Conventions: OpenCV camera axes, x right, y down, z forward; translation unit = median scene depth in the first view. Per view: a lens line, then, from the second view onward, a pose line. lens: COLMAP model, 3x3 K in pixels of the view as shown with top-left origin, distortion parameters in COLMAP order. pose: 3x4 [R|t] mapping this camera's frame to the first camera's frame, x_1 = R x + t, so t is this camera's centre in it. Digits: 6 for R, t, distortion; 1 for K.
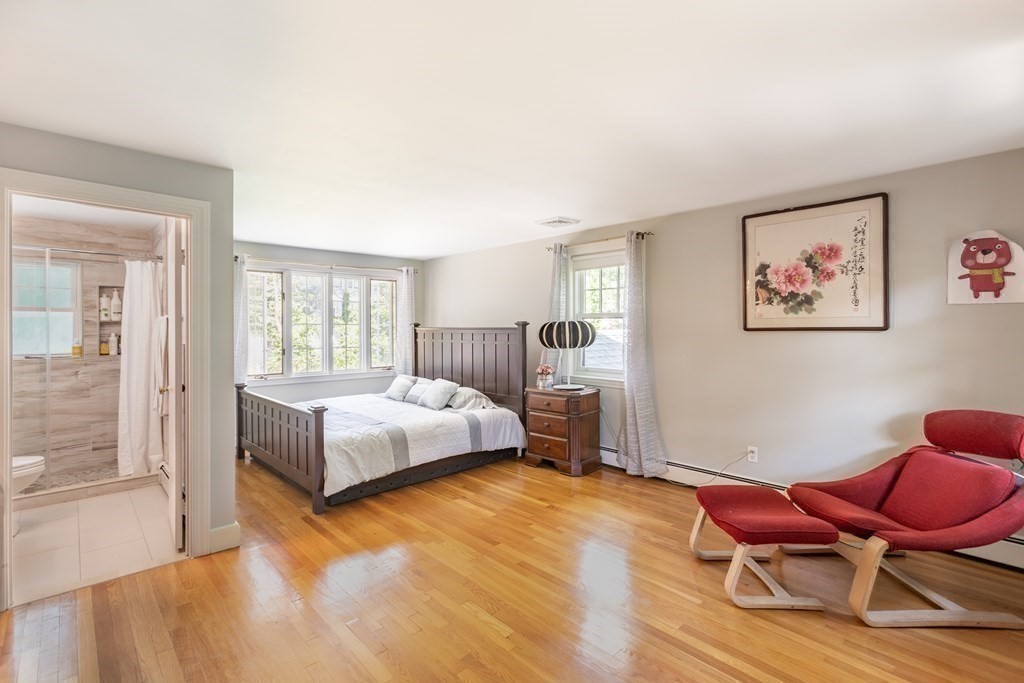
lens RADIAL K [[479.5, 0, 494.2], [0, 479.5, 332.3], [0, 0, 1]] dist [-0.002798, 0.006676]
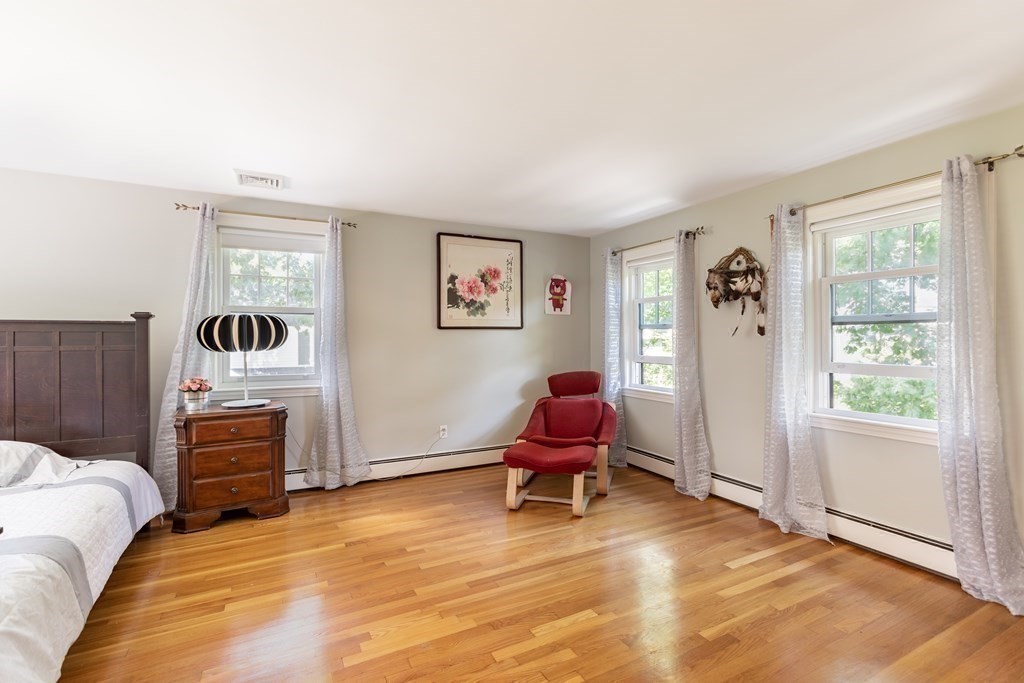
lens RADIAL K [[472.0, 0, 525.1], [0, 472.0, 339.0], [0, 0, 1]] dist [-0.000862, 0.000366]
pose [[0.246710, -0.004183, 0.969080, -0.454898], [0.010030, 0.999948, 0.001763, 0.017860], [-0.969037, 0.009285, 0.246739, 0.411479]]
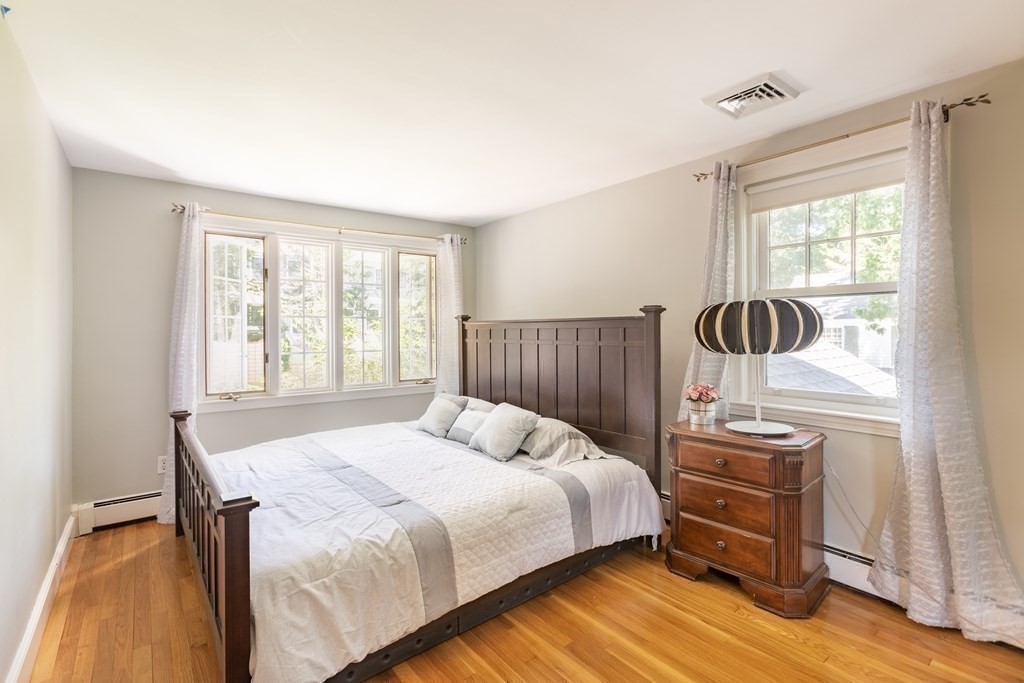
lens RADIAL K [[479.5, 0, 494.2], [0, 479.5, 332.3], [0, 0, 1]] dist [-0.002798, 0.006676]
pose [[0.995801, -0.002767, -0.091505, -0.083961], [0.002219, 0.999979, -0.006089, 0.013130], [0.091520, 0.005861, 0.995786, 0.466678]]
